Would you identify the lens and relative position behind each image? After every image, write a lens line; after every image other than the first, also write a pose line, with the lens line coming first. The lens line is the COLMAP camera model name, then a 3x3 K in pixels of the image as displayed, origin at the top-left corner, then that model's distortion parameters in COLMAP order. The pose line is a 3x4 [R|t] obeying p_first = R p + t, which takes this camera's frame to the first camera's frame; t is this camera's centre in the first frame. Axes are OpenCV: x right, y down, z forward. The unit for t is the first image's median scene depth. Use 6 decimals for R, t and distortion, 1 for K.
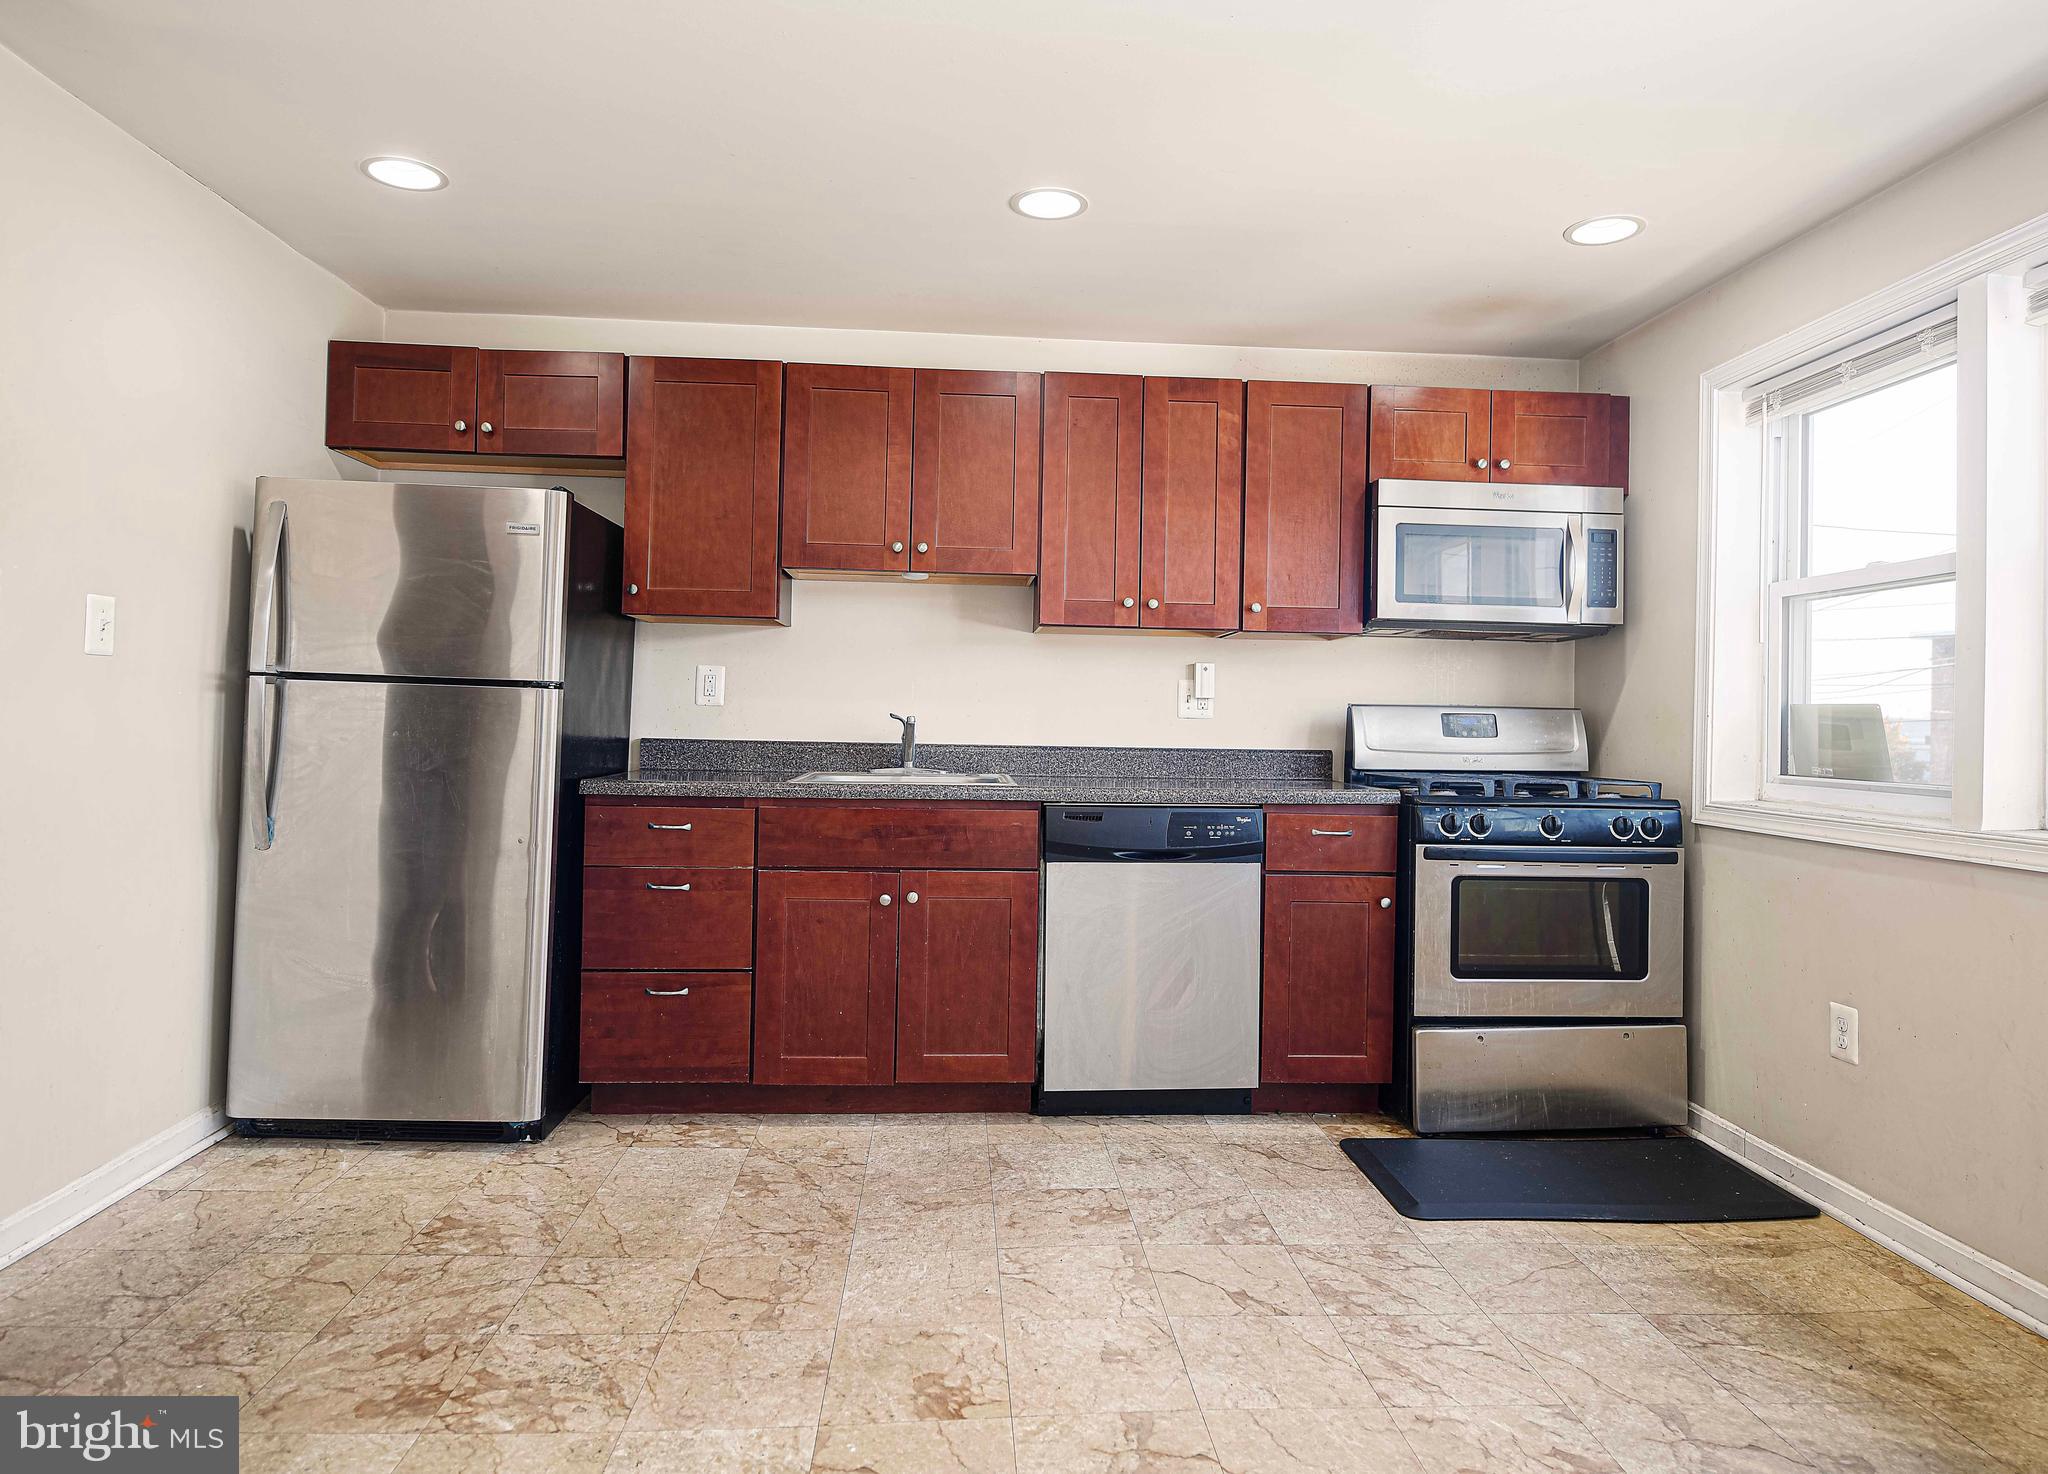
lens RADIAL K [[1204.6, 0, 1016.1], [0, 1204.6, 700.8], [0, 0, 1]] dist [-0.004124, -0.003455]
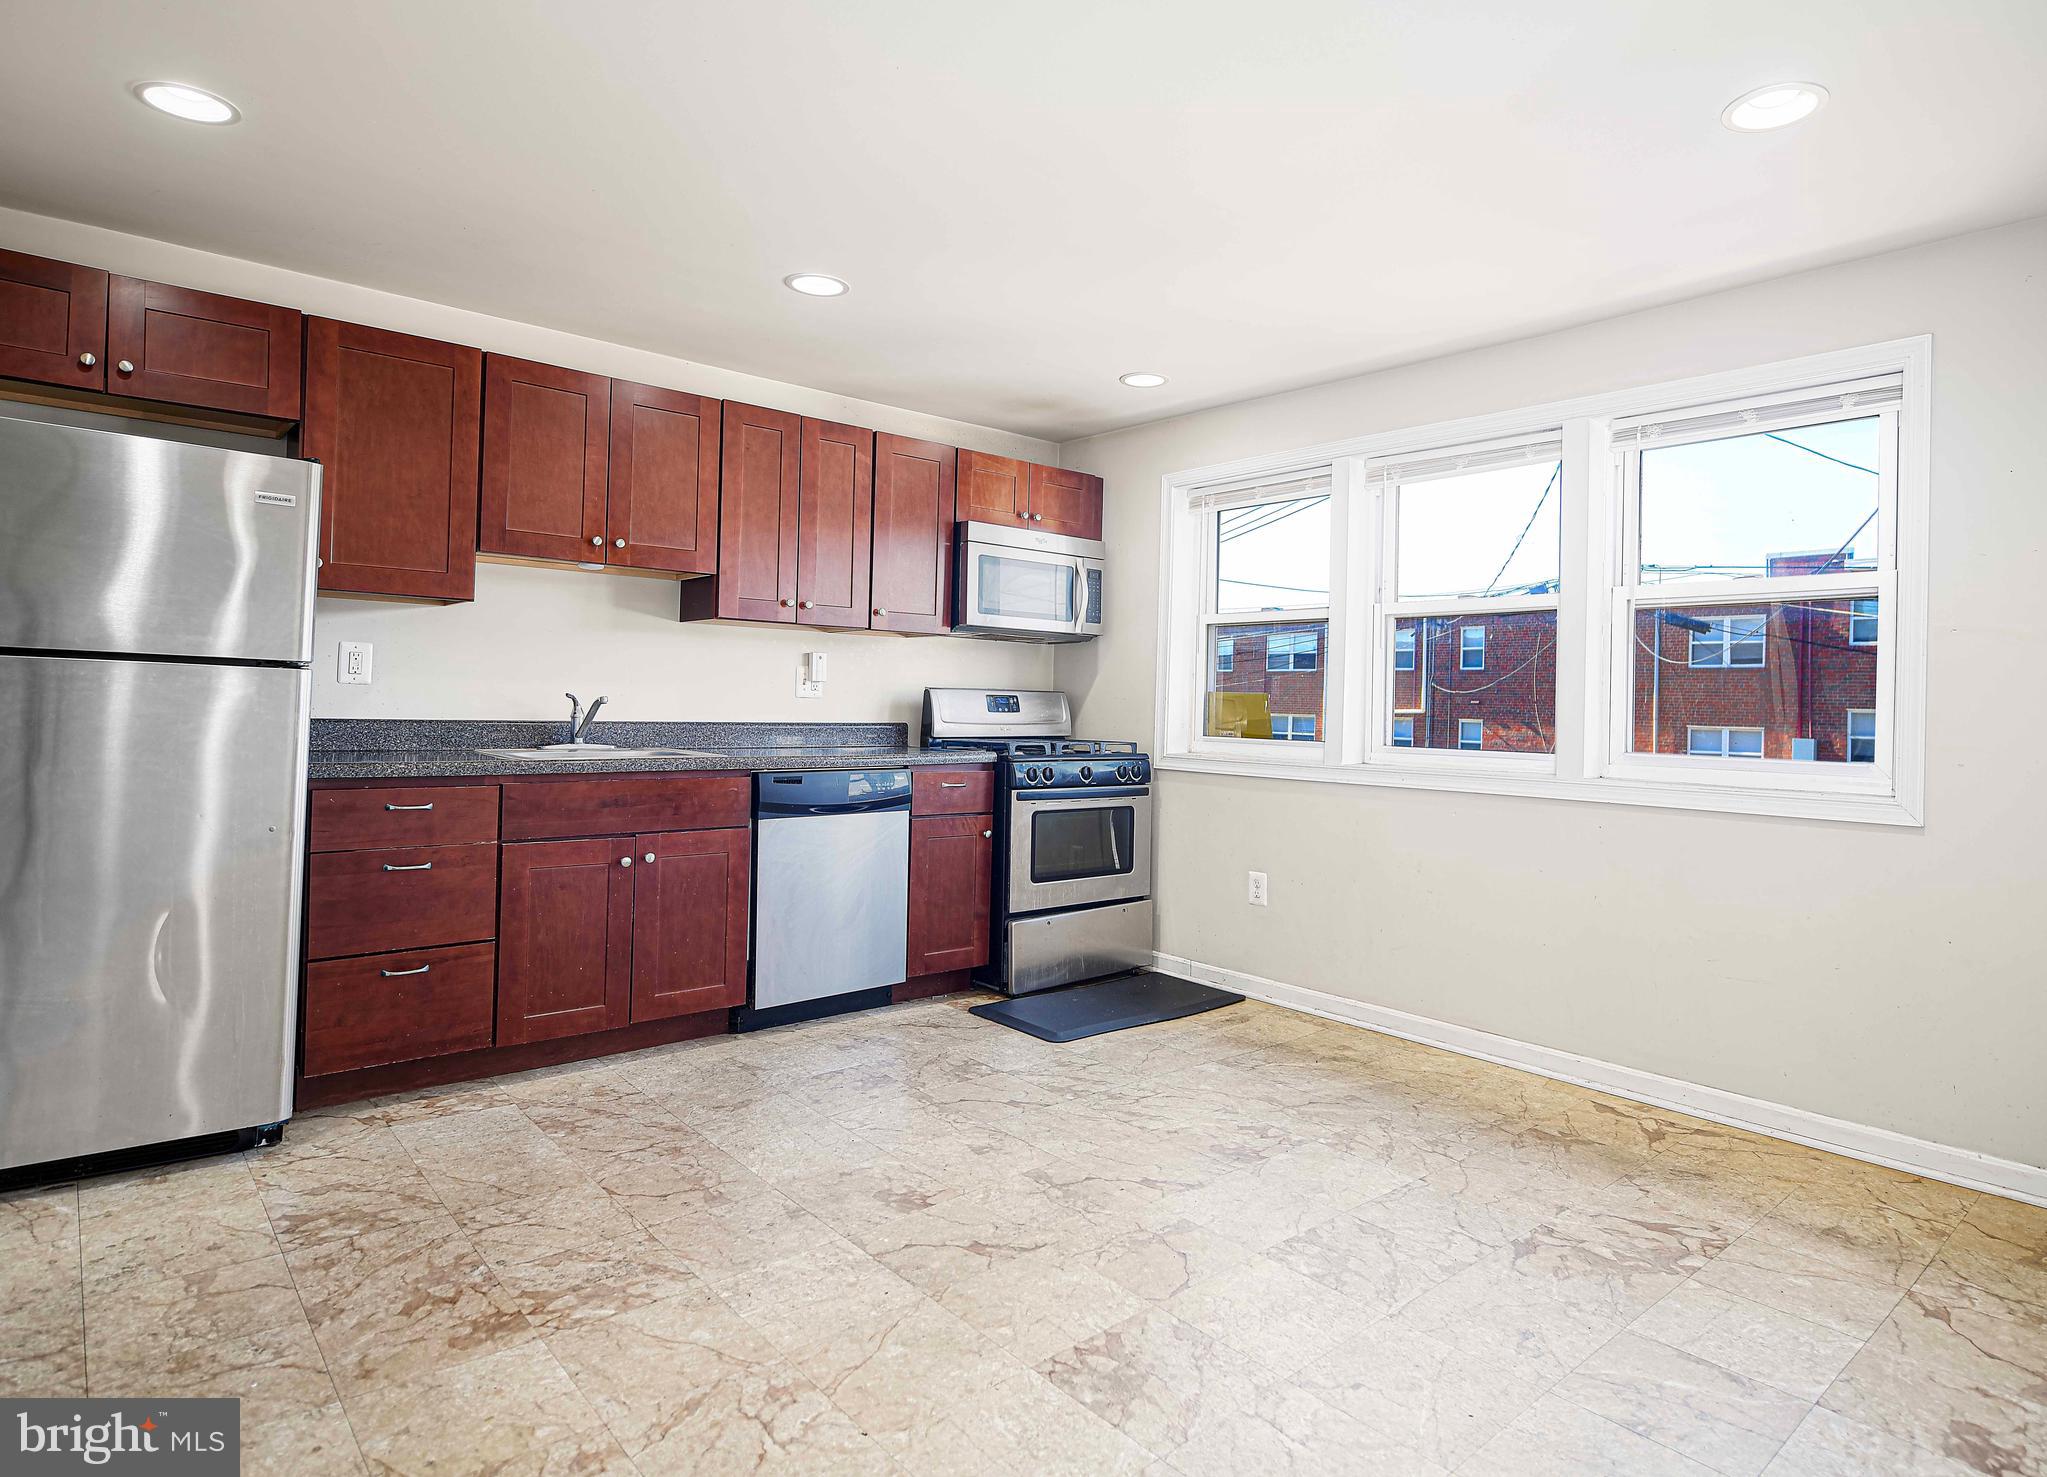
lens RADIAL K [[1145.9, 0, 1037.2], [0, 1145.9, 695.9], [0, 0, 1]] dist [-0.006673, -0.003684]
pose [[0.796872, 0.003258, 0.604140, -0.445379], [-0.016708, 0.999722, 0.016647, -0.012806], [-0.603917, -0.023359, 0.796705, -0.073204]]
